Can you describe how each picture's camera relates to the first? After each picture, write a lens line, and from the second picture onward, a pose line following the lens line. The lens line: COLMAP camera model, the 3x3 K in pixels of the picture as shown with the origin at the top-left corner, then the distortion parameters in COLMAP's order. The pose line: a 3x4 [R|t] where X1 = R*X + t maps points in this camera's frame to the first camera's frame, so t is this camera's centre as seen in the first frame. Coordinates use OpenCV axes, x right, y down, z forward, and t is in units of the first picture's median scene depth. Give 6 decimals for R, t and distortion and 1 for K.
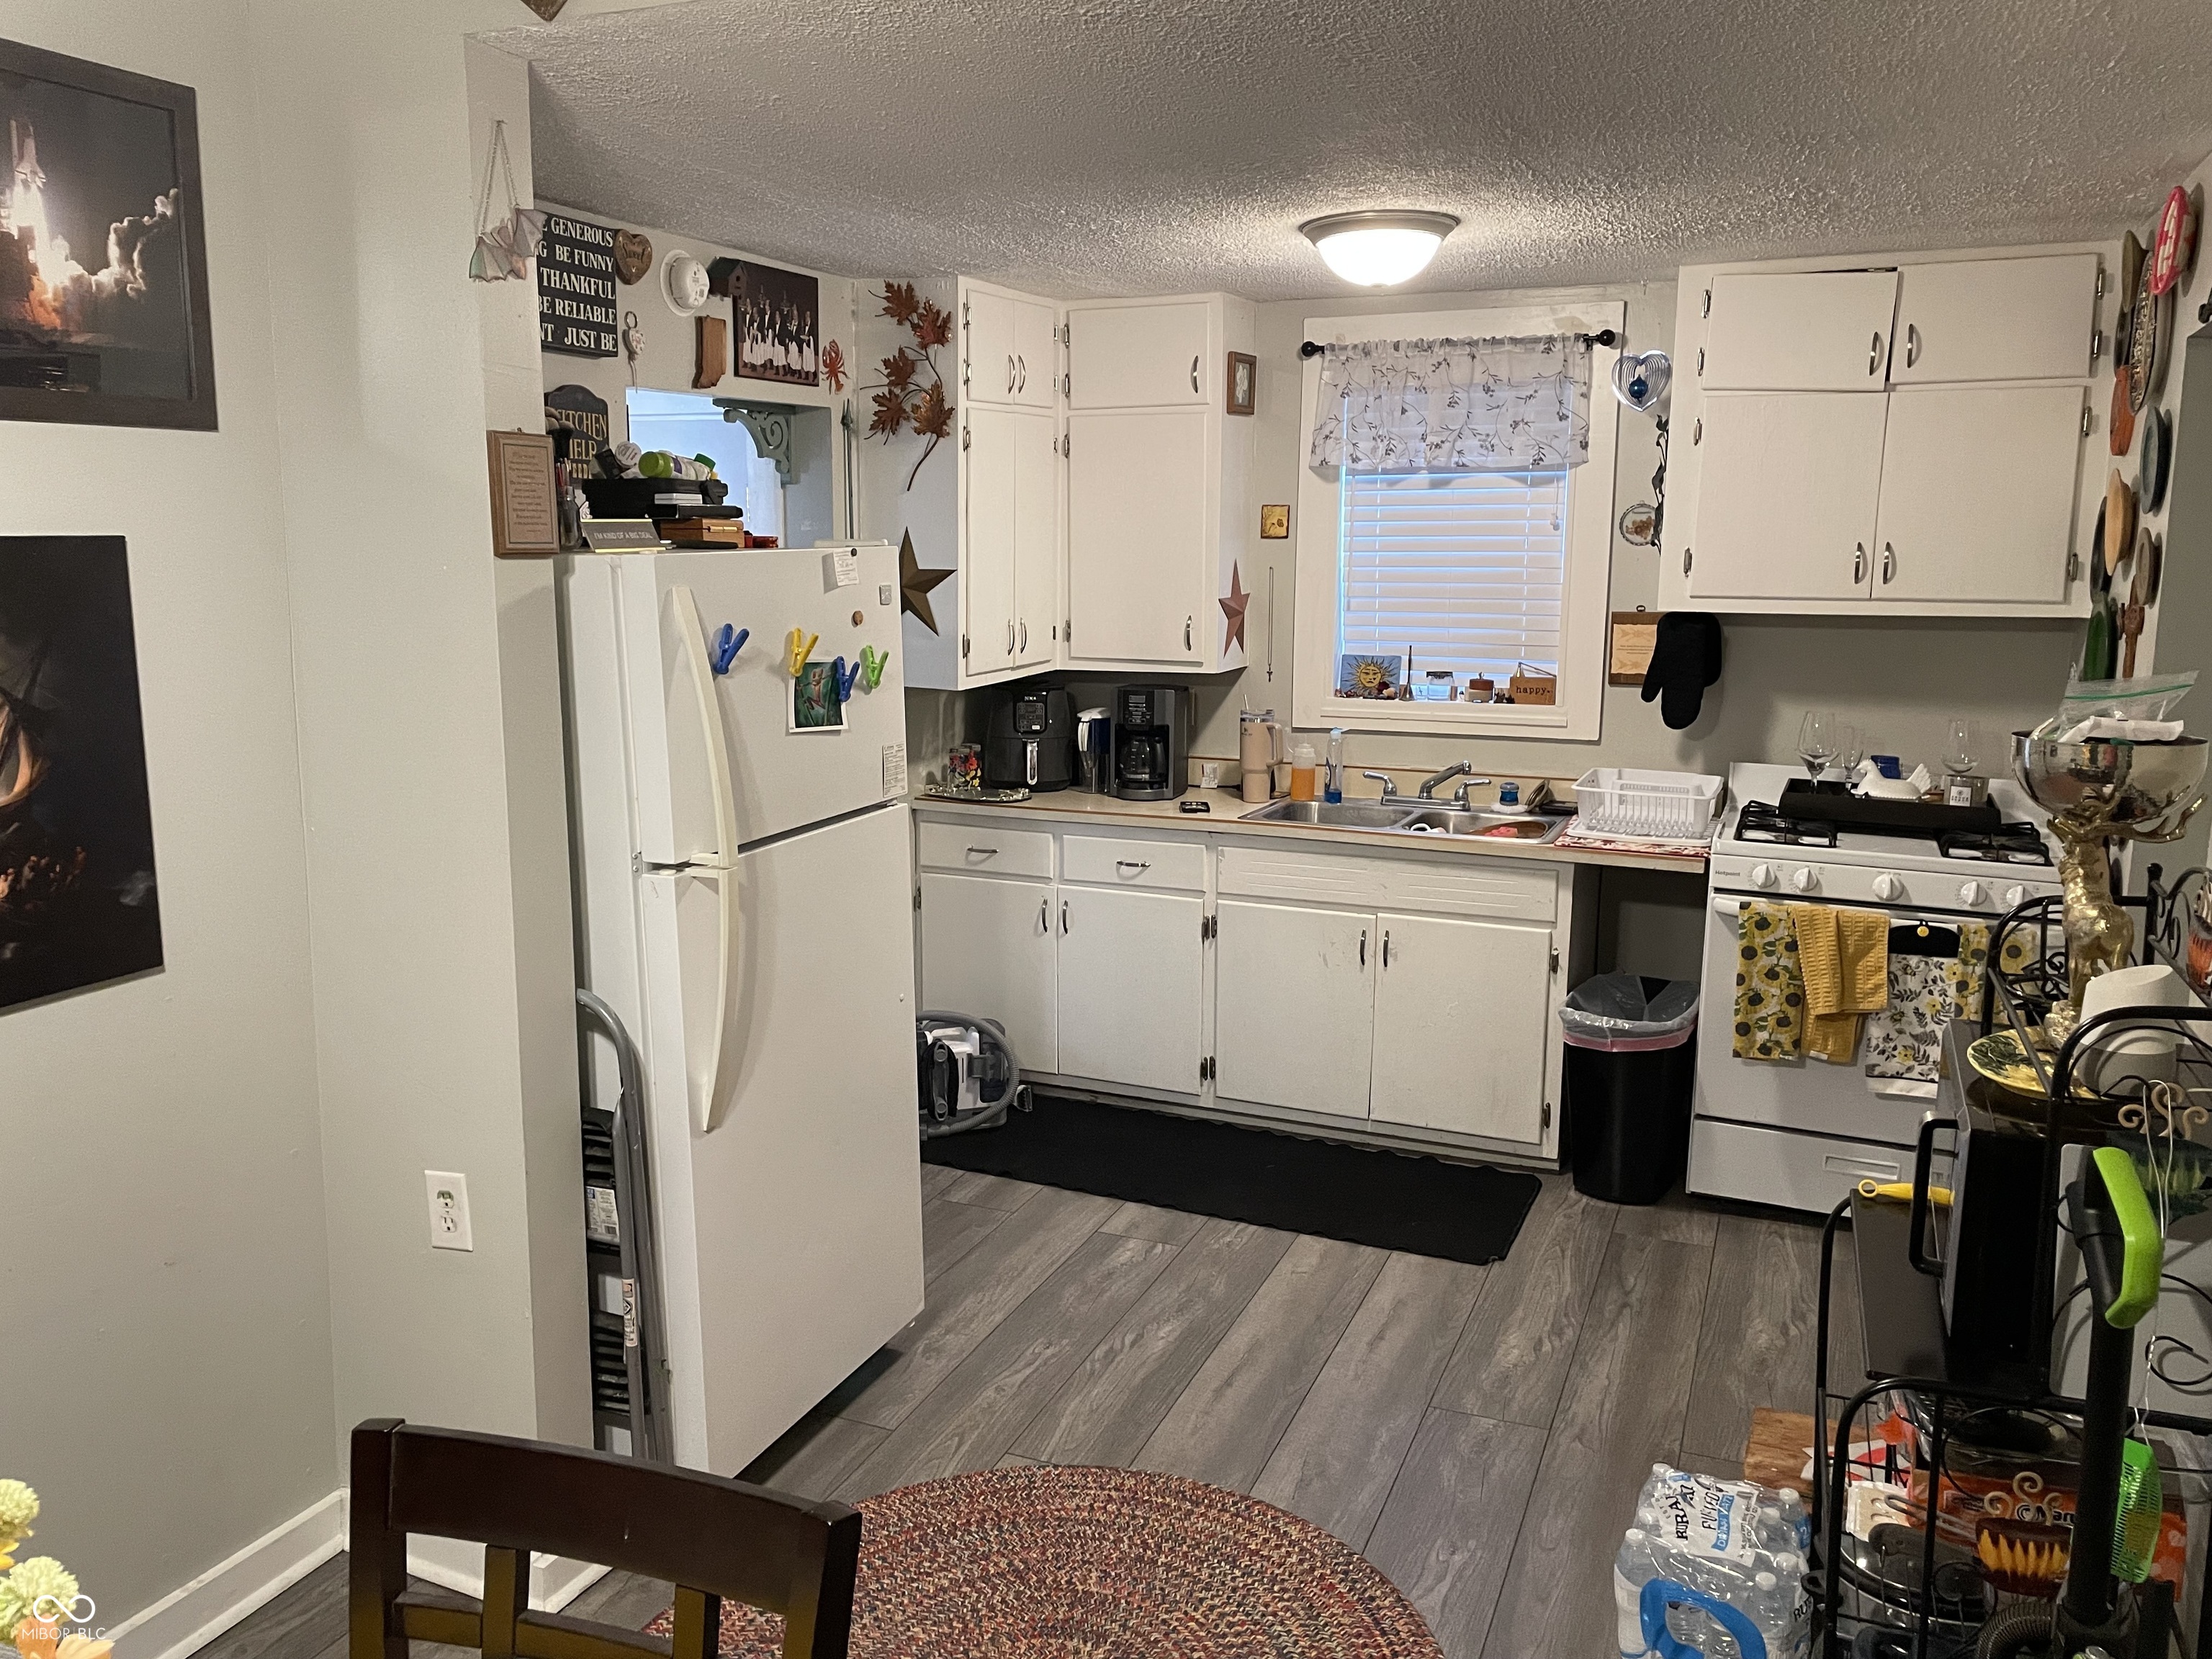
lens RADIAL K [[1669.5, 0, 1107.3], [0, 1669.5, 810.2], [0, 0, 1]] dist [0.100996, -0.137906]
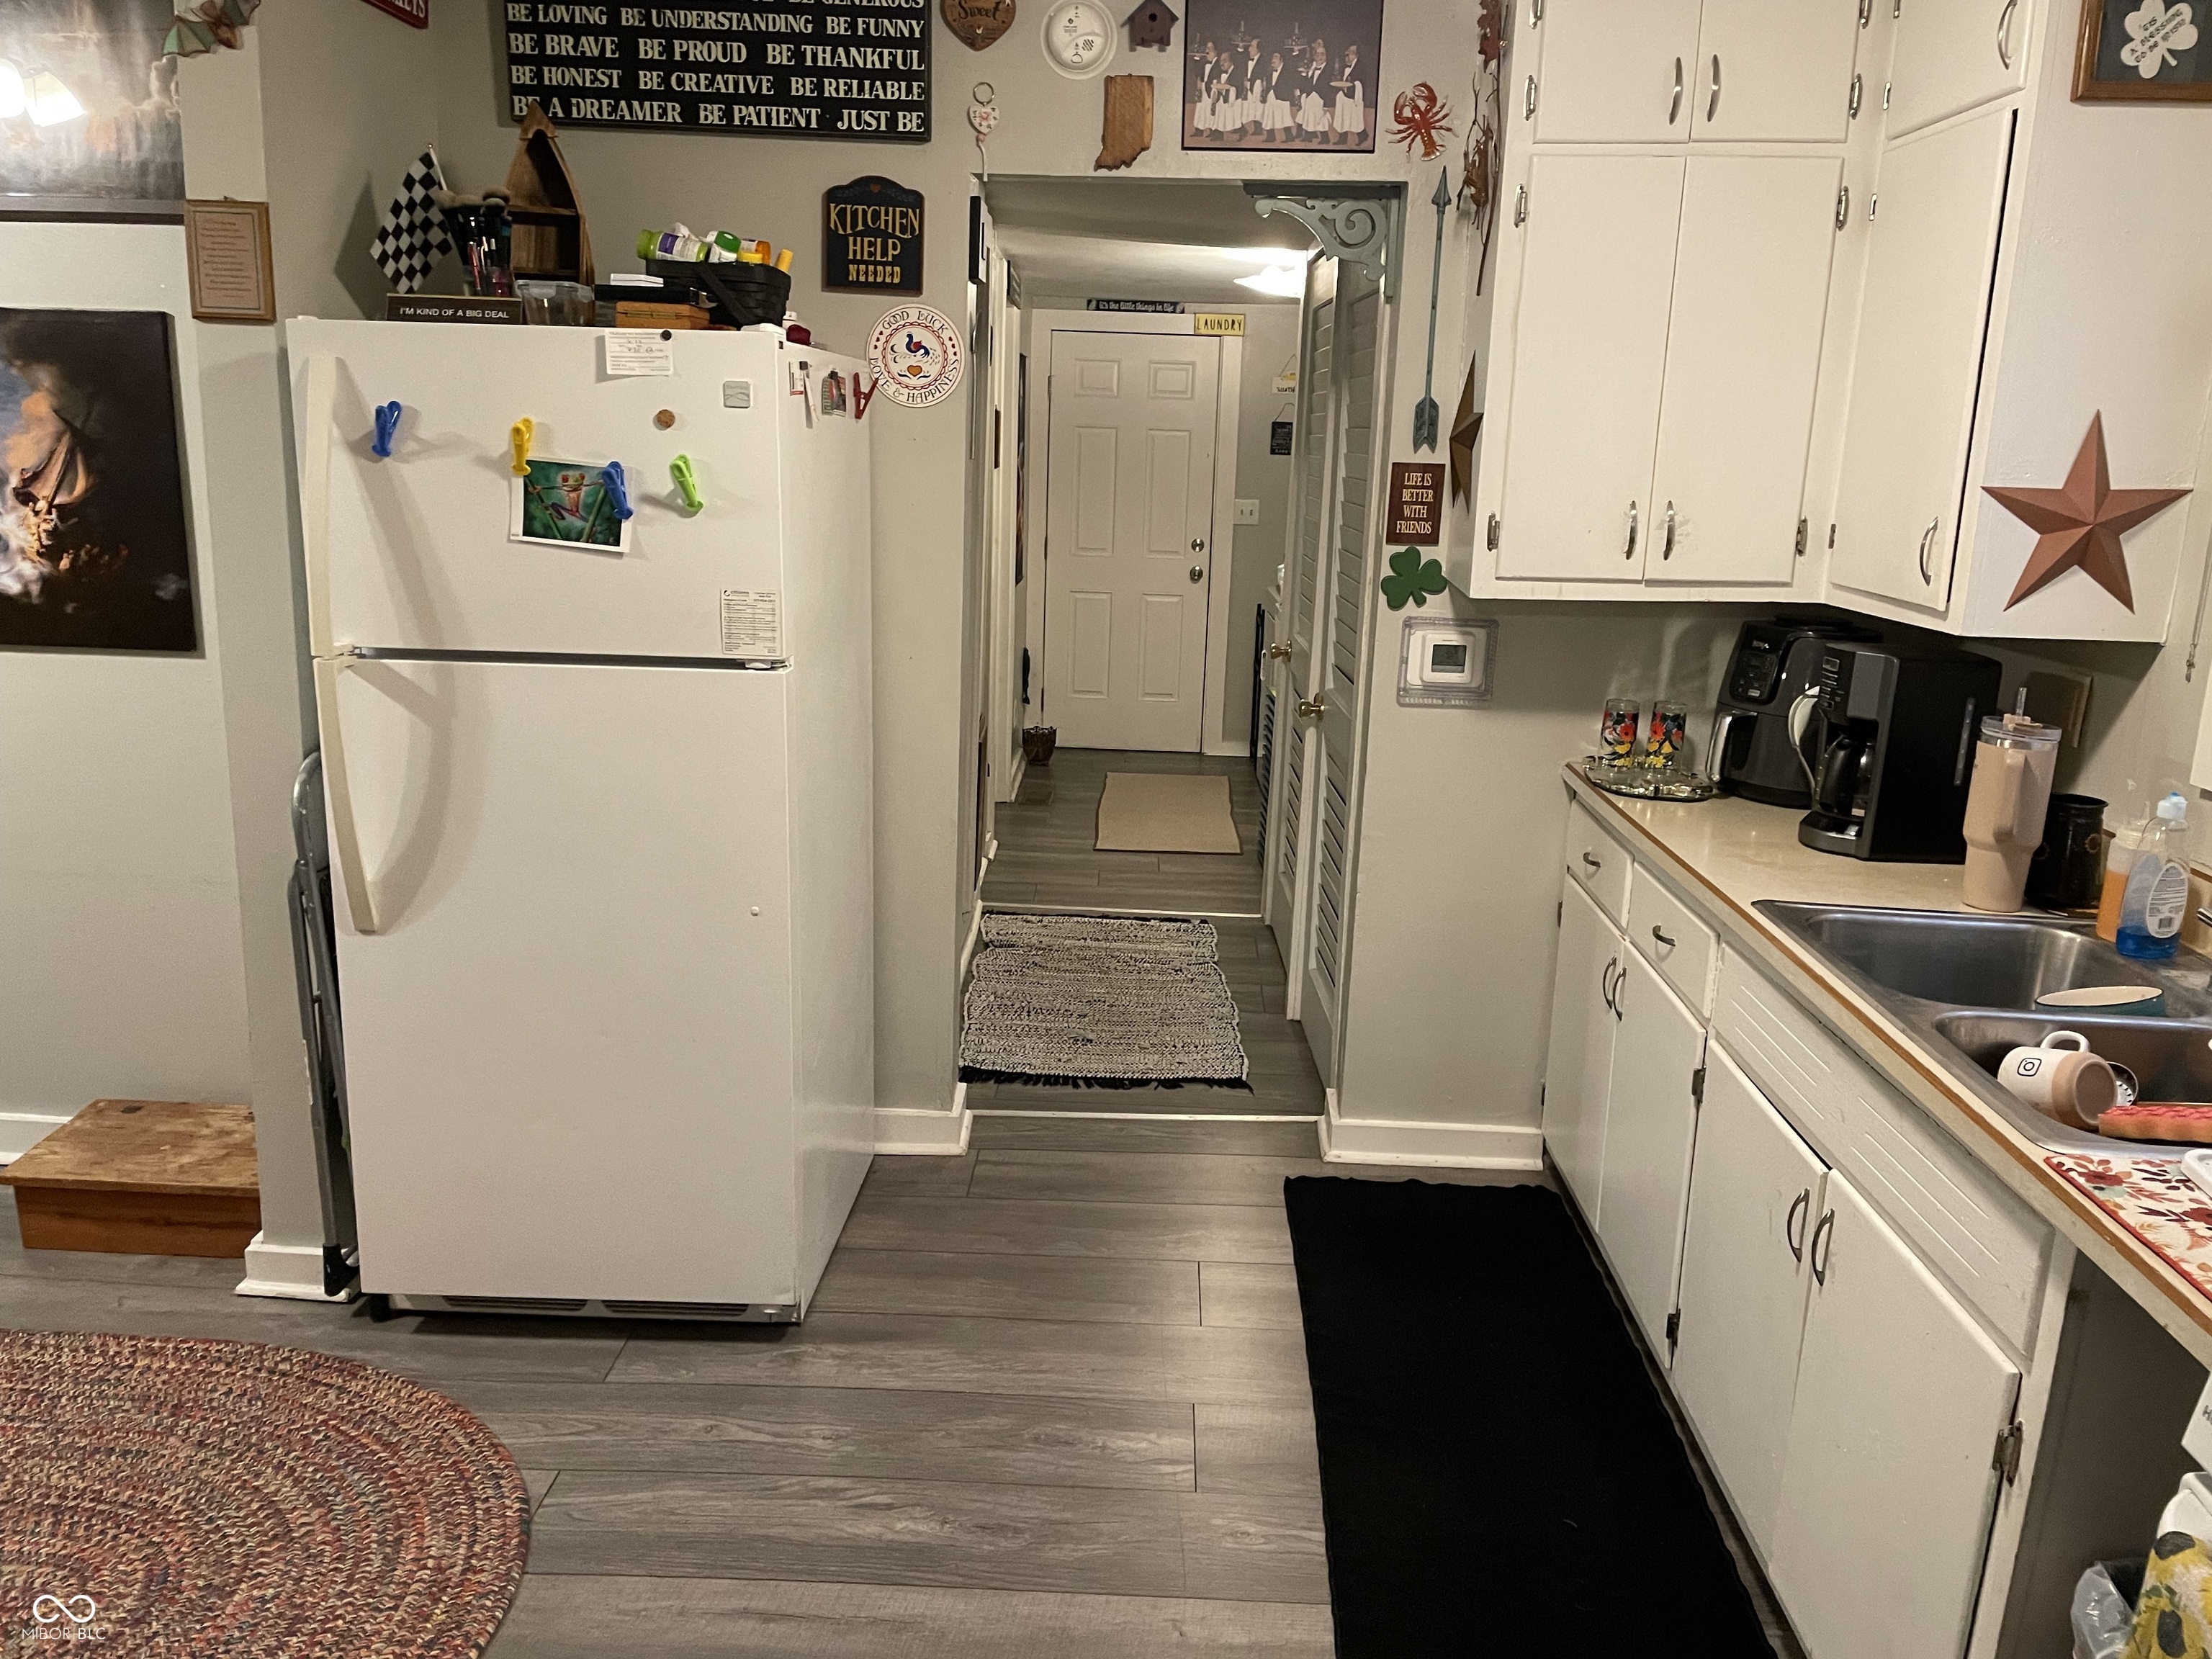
lens RADIAL K [[1669.2, 0, 1107.4], [0, 1669.2, 805.2], [0, 0, 1]] dist [0.080558, -0.108174]
pose [[0.365047, 0.218514, -0.904982, 0.584733], [-0.187347, 0.969421, 0.158503, -0.085486], [0.911944, 0.111685, 0.394822, 0.745787]]
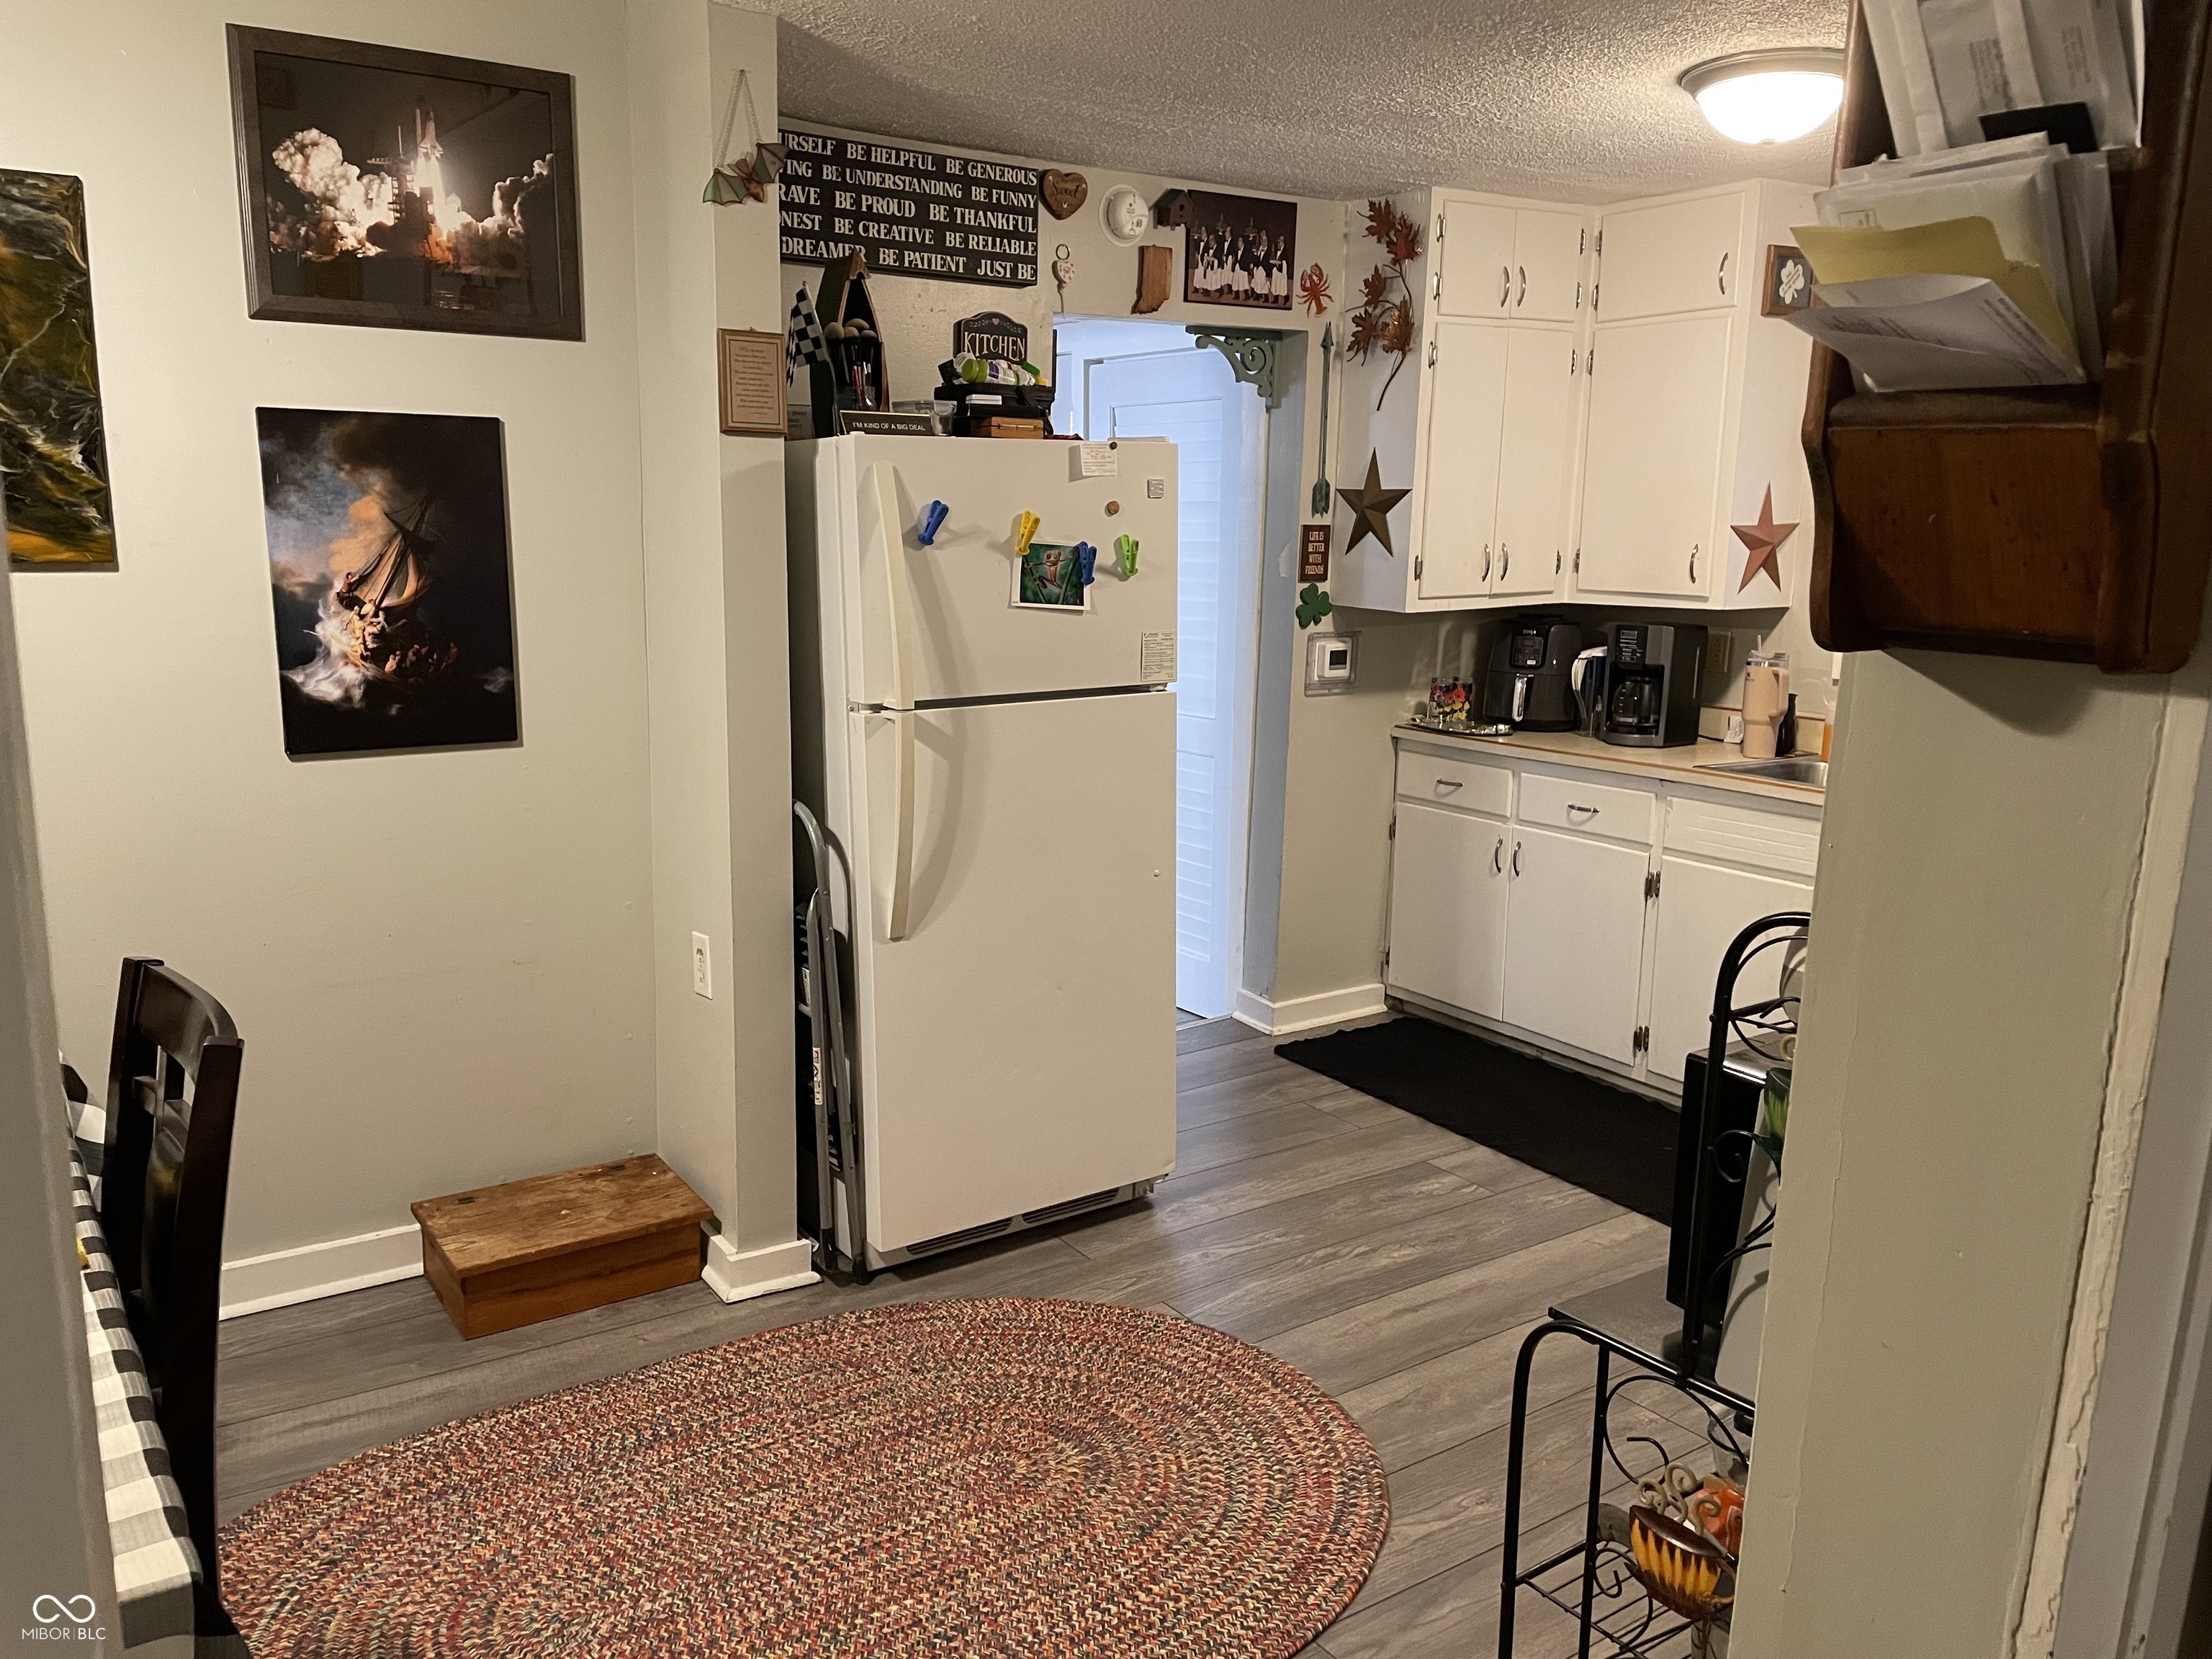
lens RADIAL K [[1669.9, 0, 1085.7], [0, 1669.9, 844.2], [0, 0, 1]] dist [0.089747, -0.127467]
pose [[0.839267, 0.113932, -0.531648, 0.361077], [-0.099915, 0.993465, 0.055173, 0.035288], [0.534460, 0.006814, 0.845166, 0.068233]]
